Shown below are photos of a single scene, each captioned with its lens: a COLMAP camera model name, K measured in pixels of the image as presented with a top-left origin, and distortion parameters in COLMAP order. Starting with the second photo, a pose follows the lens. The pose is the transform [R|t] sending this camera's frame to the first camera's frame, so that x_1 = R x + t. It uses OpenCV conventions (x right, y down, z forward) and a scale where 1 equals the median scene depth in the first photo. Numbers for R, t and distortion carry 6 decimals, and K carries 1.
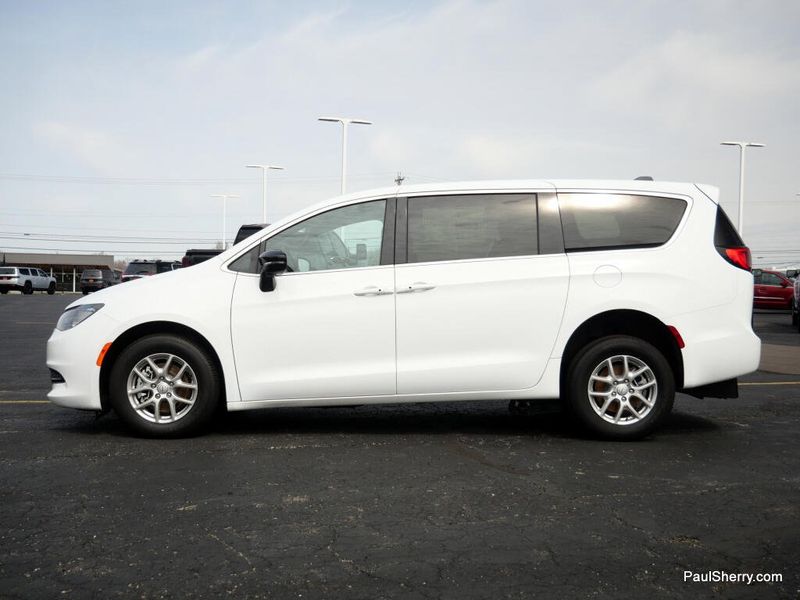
lens RADIAL K [[1020.5, 0, 400.0], [0, 1020.5, 300.0], [0, 0, 1]] dist [0.001969, 0.023222]
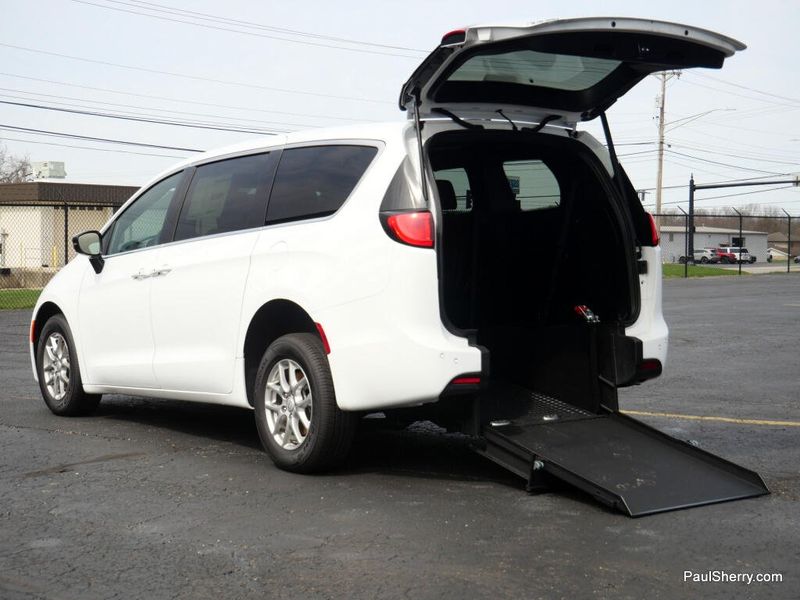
lens RADIAL K [[1389.0, 0, 400.0], [0, 1389.0, 300.0], [0, 0, 1]] dist [0.018341, 0.056462]
pose [[0.580164, 0.021176, -0.814224, 1.113532], [-0.005523, 0.999741, 0.022066, -0.013632], [0.814481, -0.008305, 0.580131, 0.463599]]
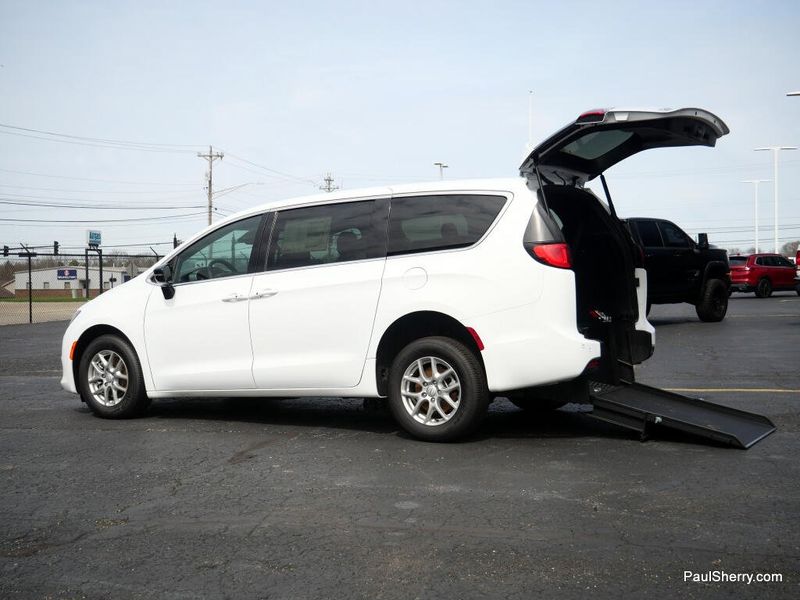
lens RADIAL K [[1020.5, 0, 400.0], [0, 1020.5, 300.0], [0, 0, 1]] dist [0.001969, 0.023222]
pose [[0.851198, -0.015538, -0.524615, 0.720760], [0.019907, 0.999798, 0.002687, -0.004930], [0.524468, -0.012731, 0.851335, 0.129056]]
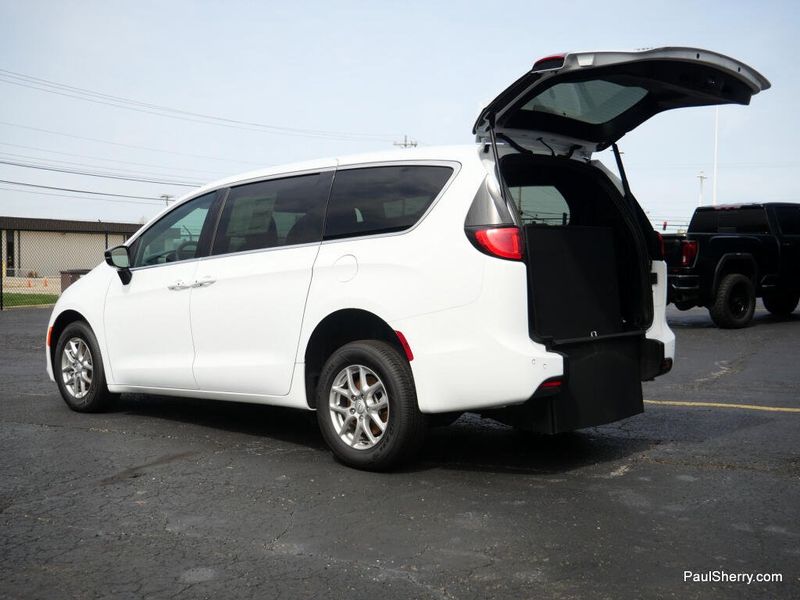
lens RADIAL K [[956.9, 0, 400.0], [0, 956.9, 300.0], [0, 0, 1]] dist [-0.012097, -0.010738]
pose [[0.728936, 0.017125, -0.684367, 0.766762], [-0.003866, 0.999774, 0.020899, -0.014038], [0.684571, -0.012588, 0.728838, 0.462794]]
